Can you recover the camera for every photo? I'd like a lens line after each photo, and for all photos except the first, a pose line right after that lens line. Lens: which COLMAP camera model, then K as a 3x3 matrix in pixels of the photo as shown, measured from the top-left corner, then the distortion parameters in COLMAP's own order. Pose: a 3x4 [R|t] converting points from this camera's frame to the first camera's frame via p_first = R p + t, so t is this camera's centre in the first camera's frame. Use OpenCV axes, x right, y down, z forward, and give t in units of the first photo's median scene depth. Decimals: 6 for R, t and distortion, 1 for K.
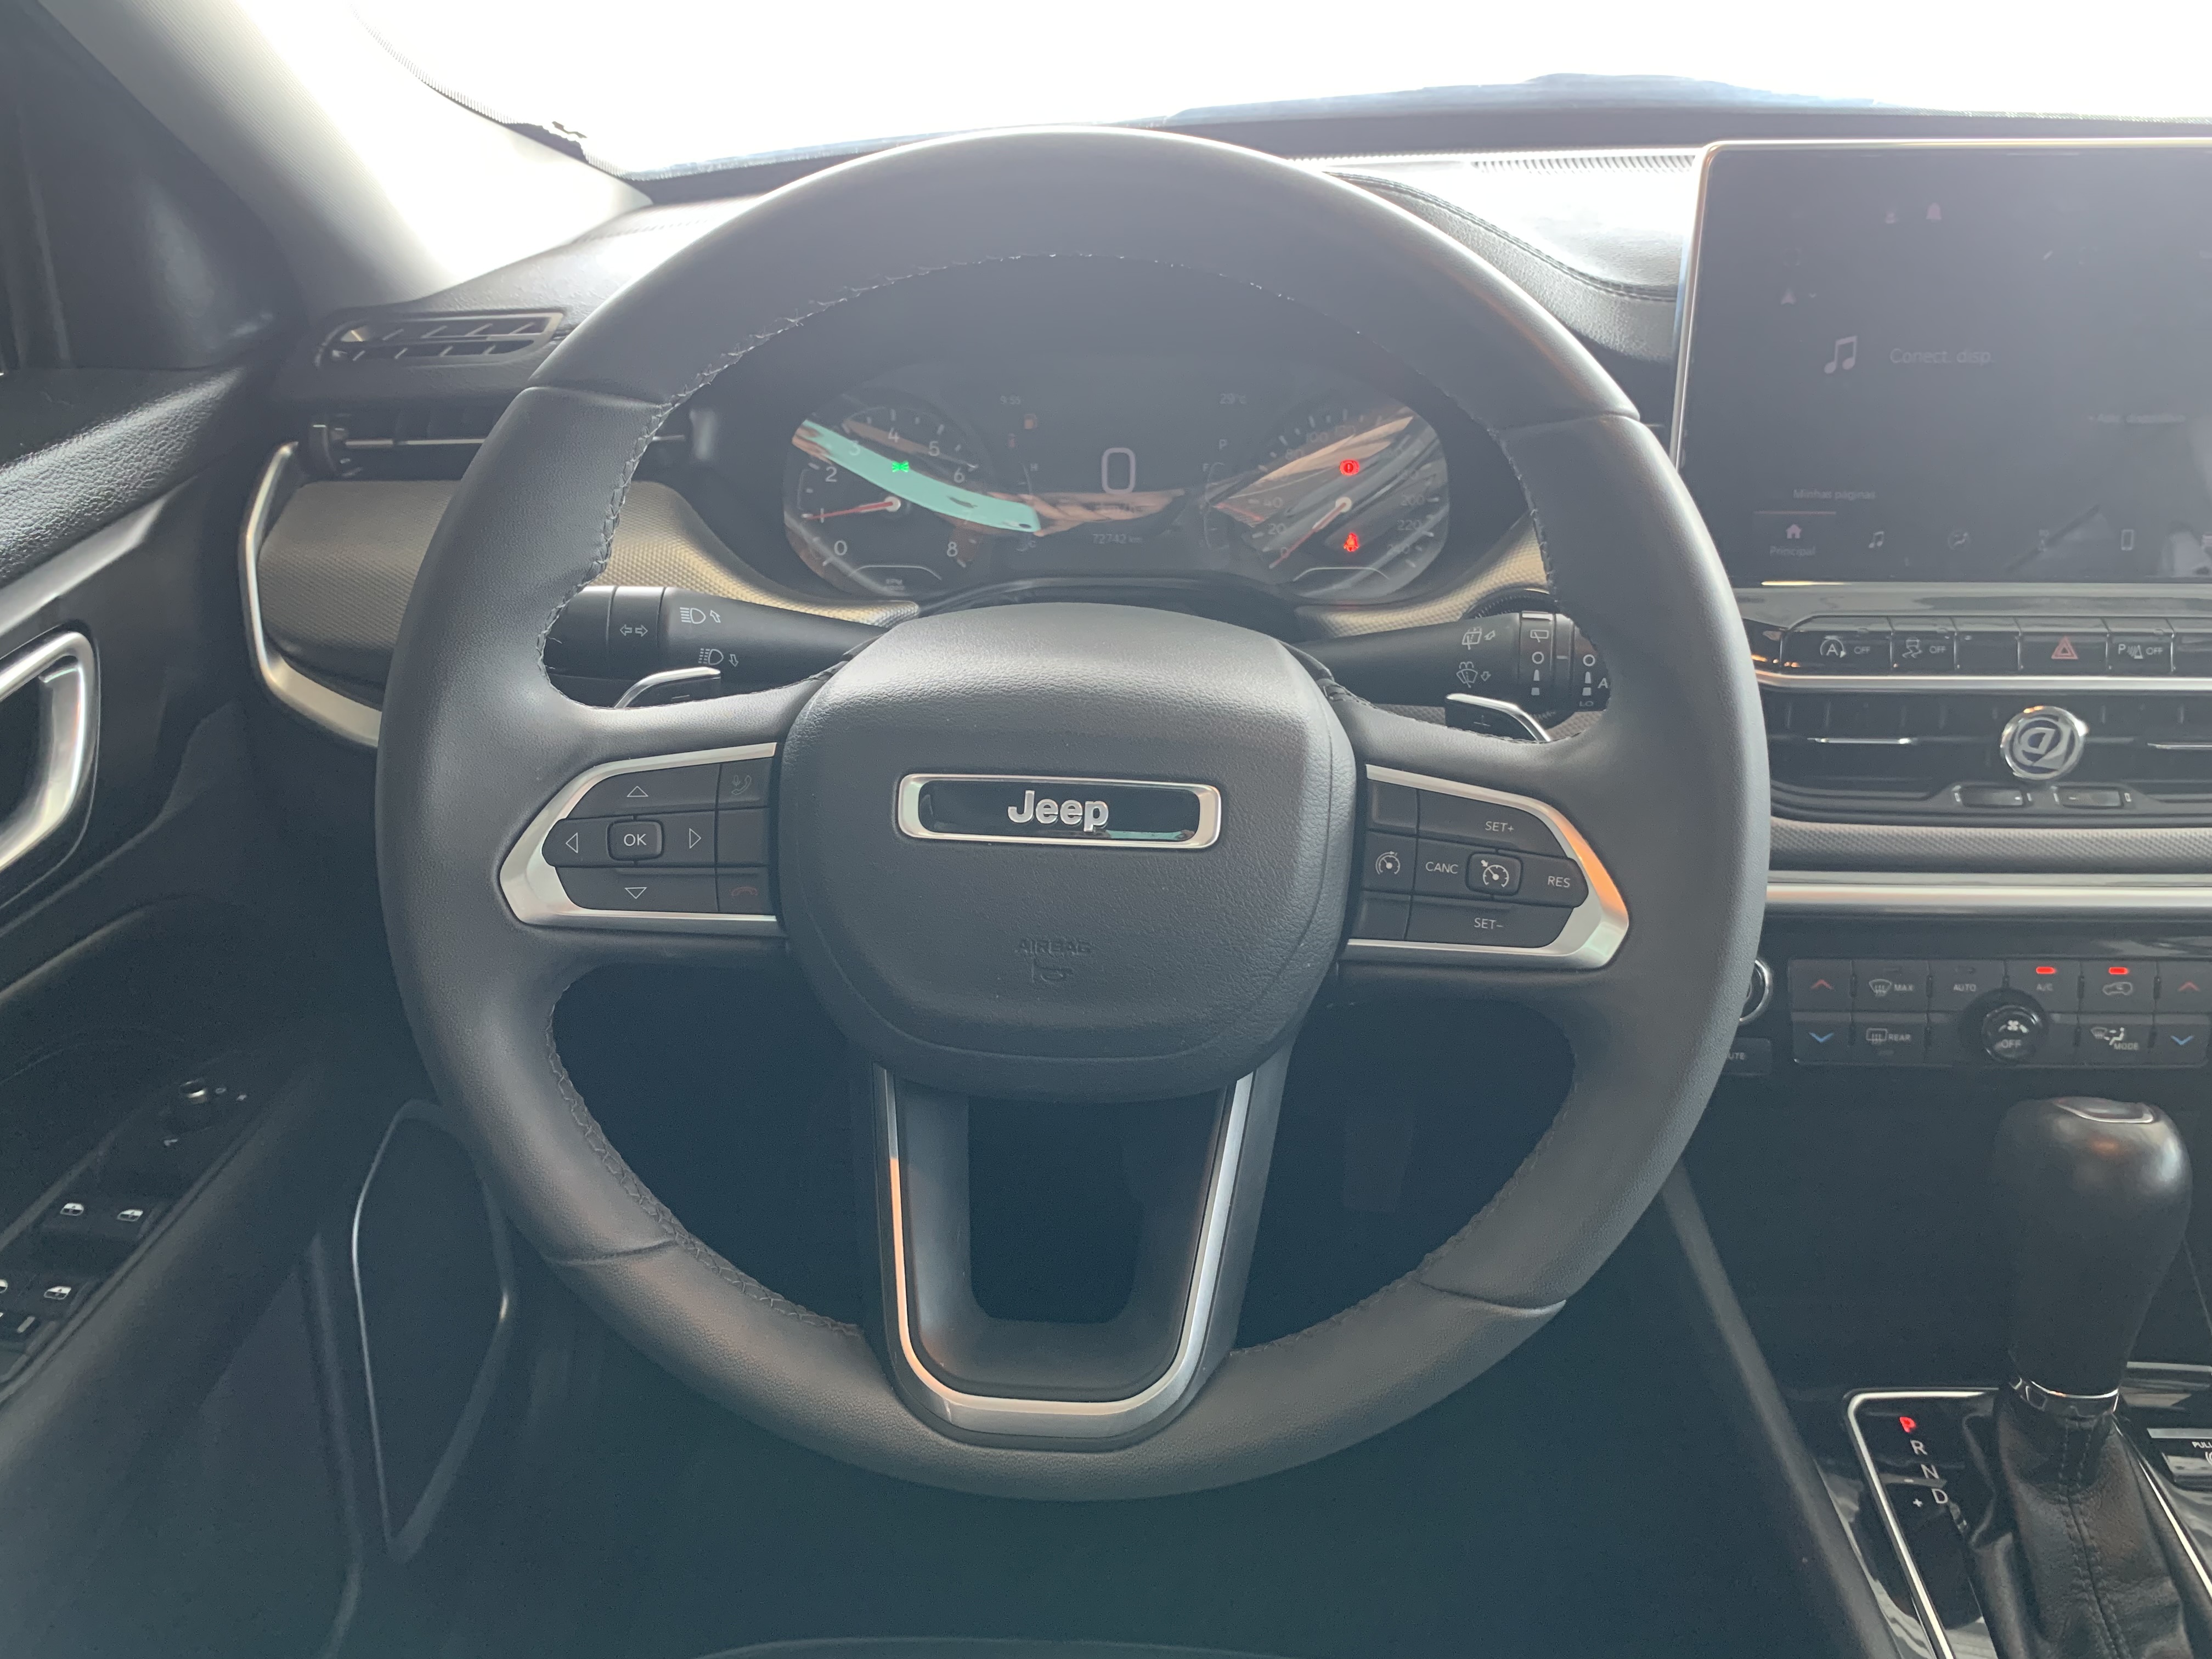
lens RADIAL K [[1698.9, 0, 1106.0], [0, 1698.9, 829.5], [0, 0, 1]] dist [0.049053, -0.069520]
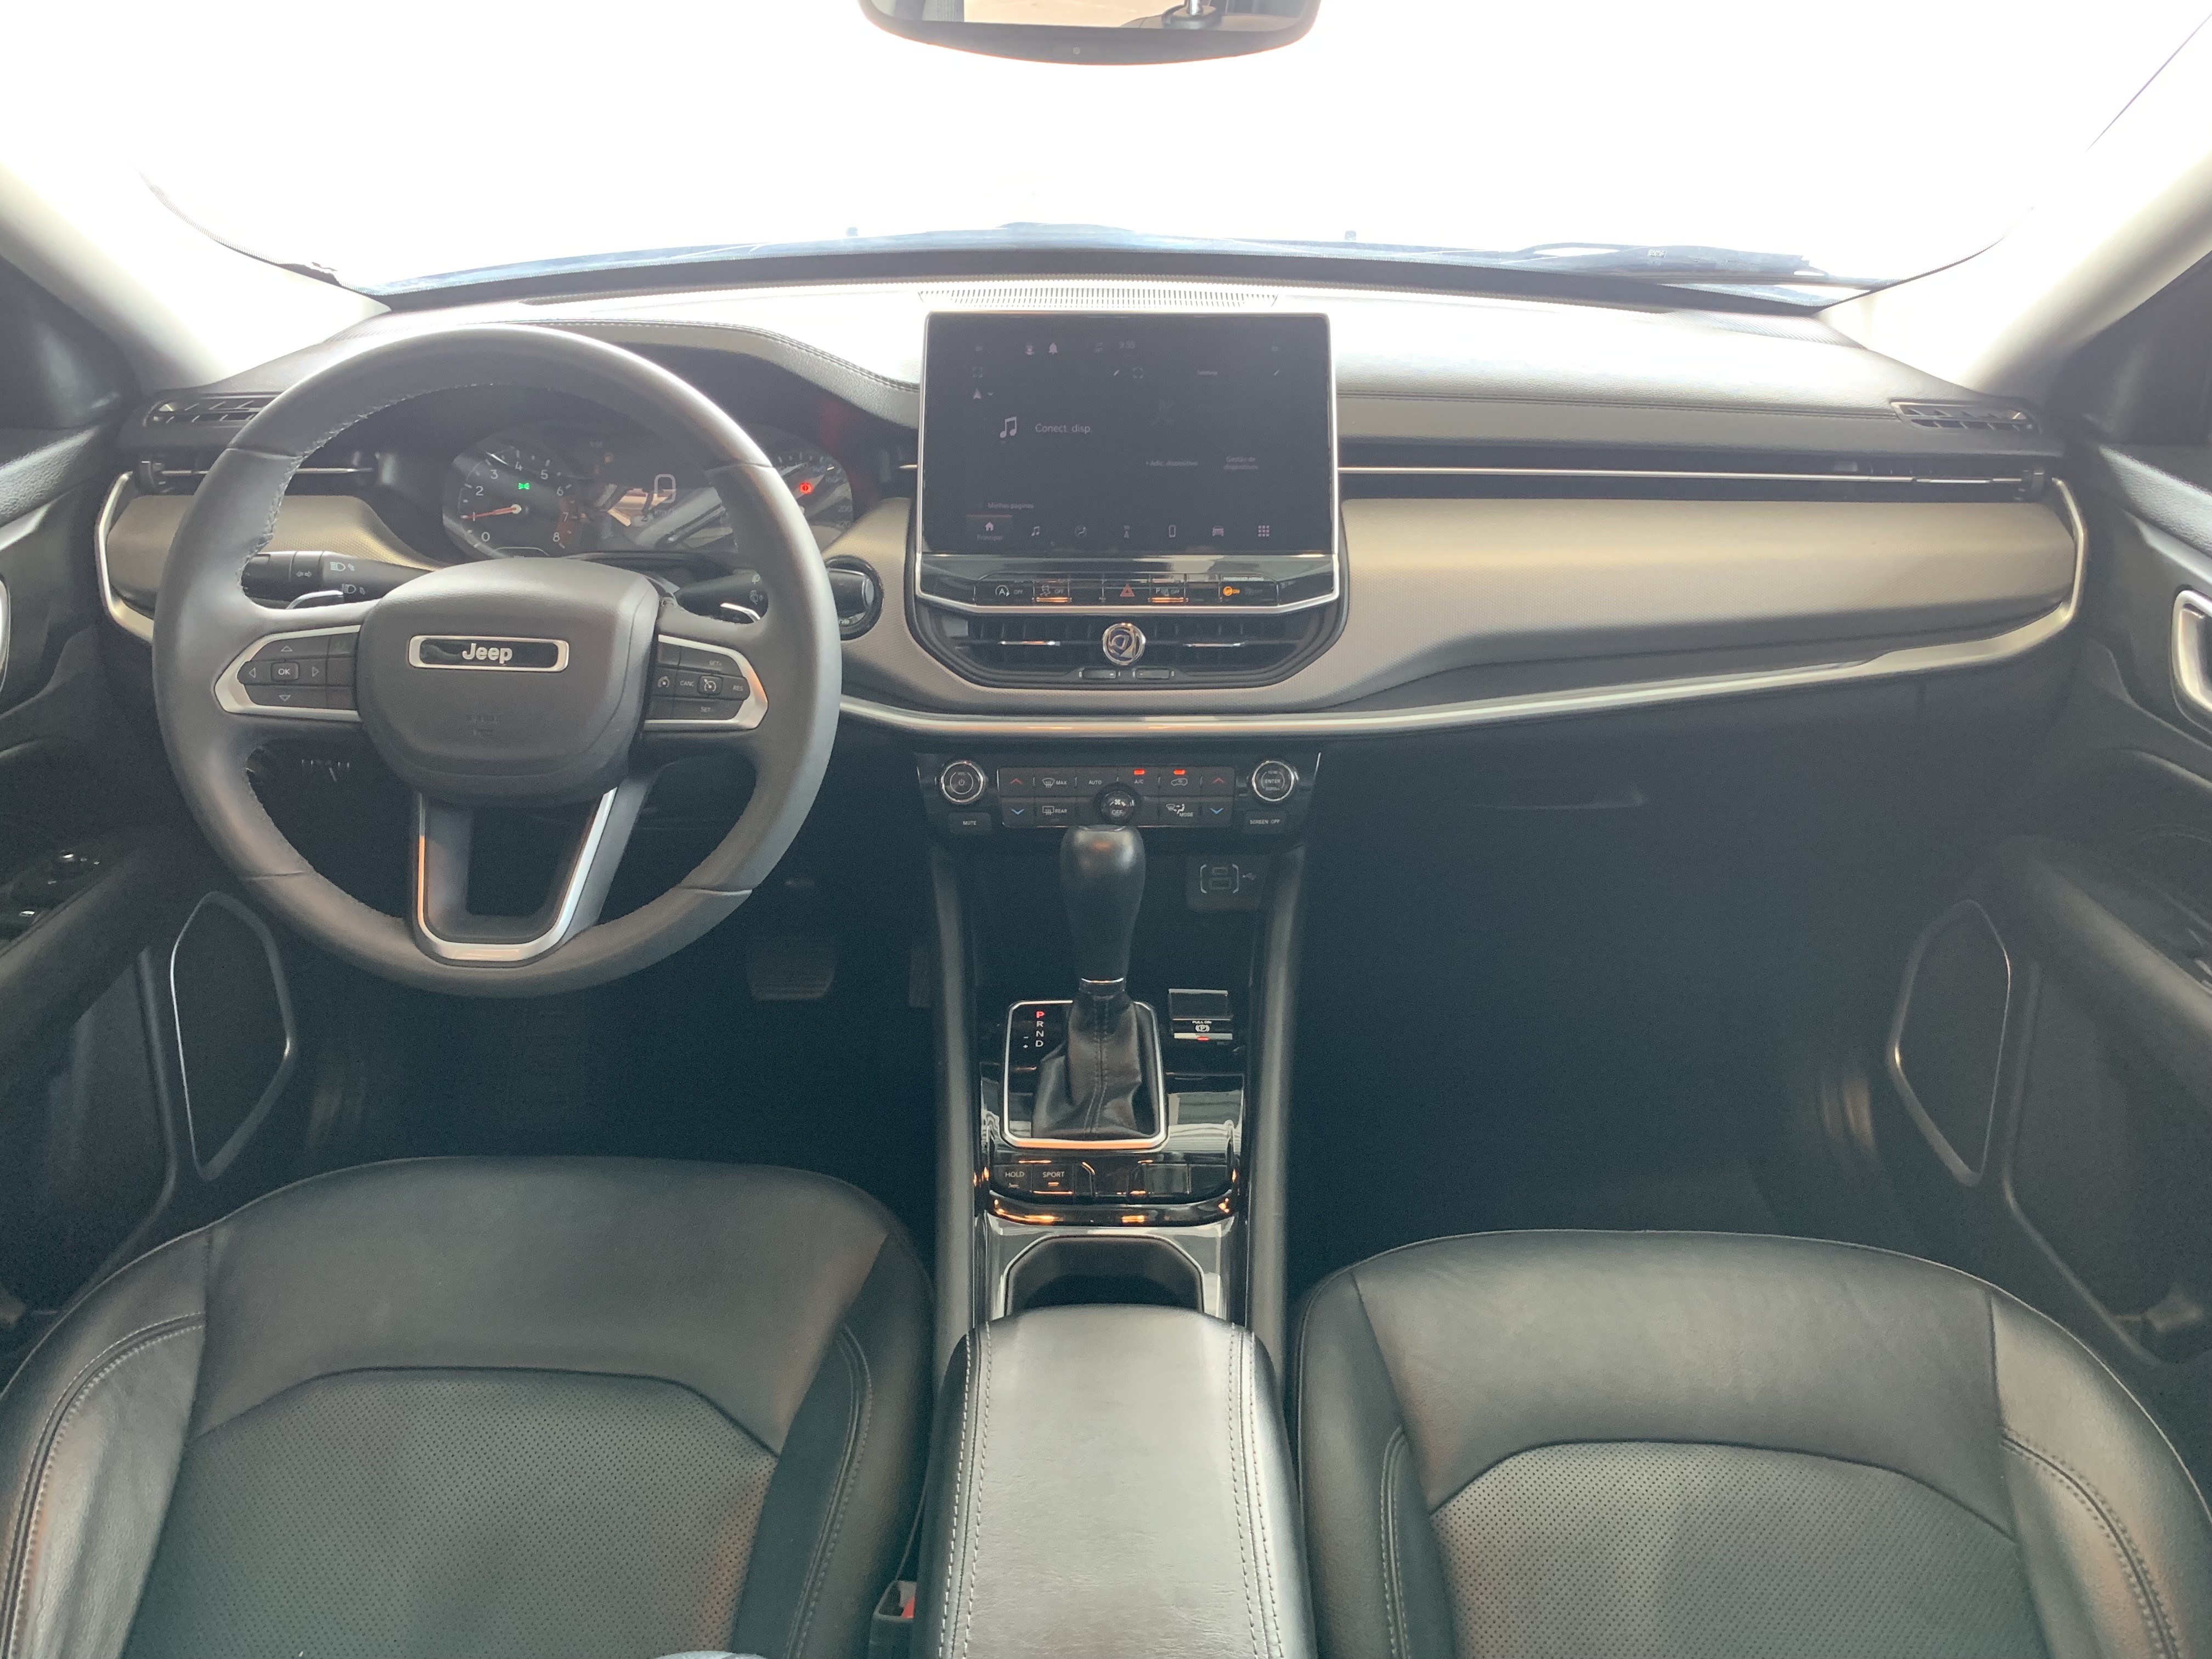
lens RADIAL K [[1638.7, 0, 1112.4], [0, 1638.7, 819.3], [0, 0, 1]] dist [-0.009215, -0.004071]
pose [[0.997617, -0.007723, 0.068559, 0.497916], [0.008354, 0.999925, -0.008928, 0.181036], [-0.068485, 0.009480, 0.997607, -0.871510]]
